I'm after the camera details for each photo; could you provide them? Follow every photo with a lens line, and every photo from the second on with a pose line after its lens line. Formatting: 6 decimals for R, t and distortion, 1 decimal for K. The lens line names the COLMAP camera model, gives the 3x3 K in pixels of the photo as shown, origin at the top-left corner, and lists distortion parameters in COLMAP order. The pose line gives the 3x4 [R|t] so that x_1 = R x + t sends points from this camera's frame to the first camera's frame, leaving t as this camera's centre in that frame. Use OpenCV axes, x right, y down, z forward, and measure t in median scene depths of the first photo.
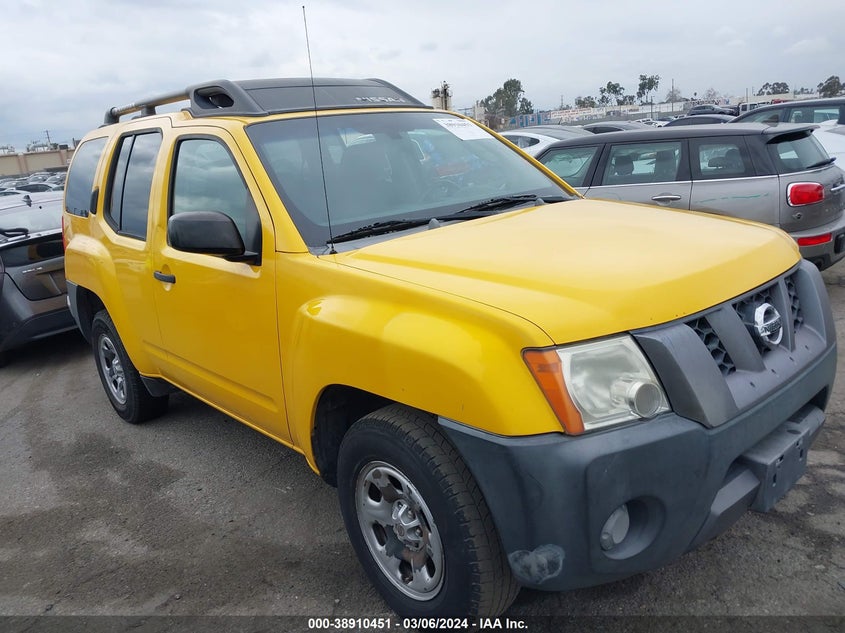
lens RADIAL K [[701.3, 0, 422.5], [0, 701.3, 316.5], [0, 0, 1]] dist [0.007499, 0.002022]
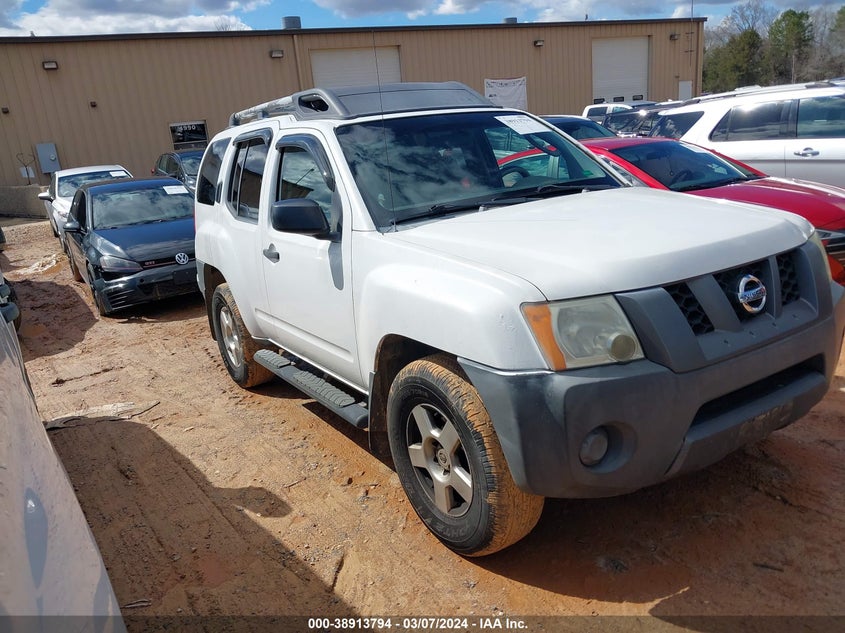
lens RADIAL K [[701.3, 0, 422.5], [0, 701.3, 316.5], [0, 0, 1]] dist [0.007499, 0.002022]
pose [[0.986353, 0.029328, -0.162012, 0.145773], [-0.027939, 0.999551, 0.010841, 0.051923], [0.162257, -0.006166, 0.986729, -0.237661]]
